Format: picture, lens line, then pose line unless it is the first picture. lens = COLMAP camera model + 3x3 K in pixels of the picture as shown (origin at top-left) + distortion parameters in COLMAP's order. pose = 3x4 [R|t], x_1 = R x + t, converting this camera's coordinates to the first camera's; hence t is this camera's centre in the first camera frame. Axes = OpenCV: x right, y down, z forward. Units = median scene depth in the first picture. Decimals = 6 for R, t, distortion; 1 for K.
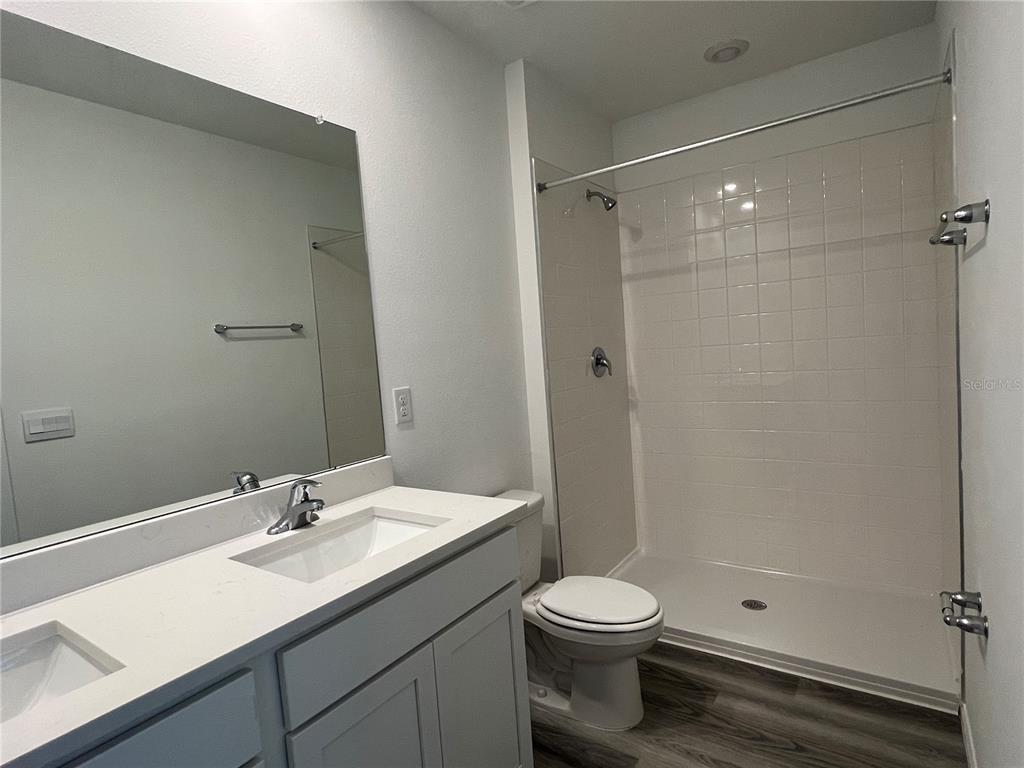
lens RADIAL K [[548.0, 0, 512.4], [0, 548.0, 383.6], [0, 0, 1]] dist [0.000736, 0.000008]
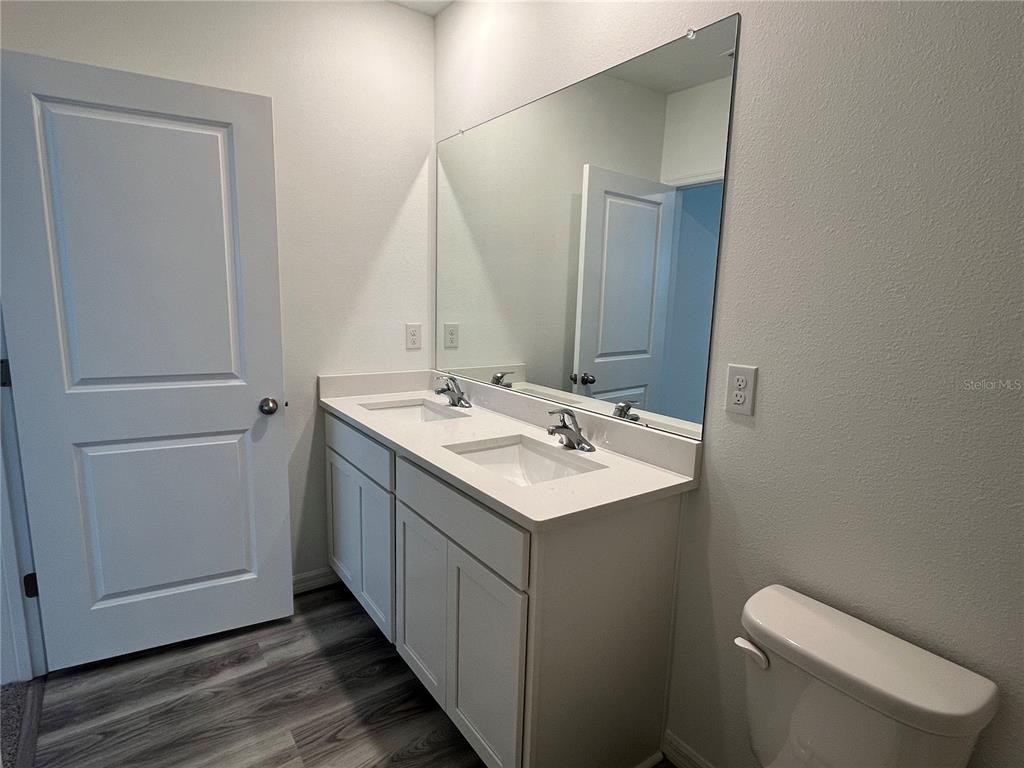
lens RADIAL K [[548.0, 0, 512.2], [0, 548.0, 387.0], [0, 0, 1]] dist [0.000736, 0.000008]
pose [[-0.331314, 0.214803, -0.918744, 0.705124], [-0.071086, 0.965290, 0.251320, -0.155223], [0.940839, 0.148576, -0.304545, 1.162776]]
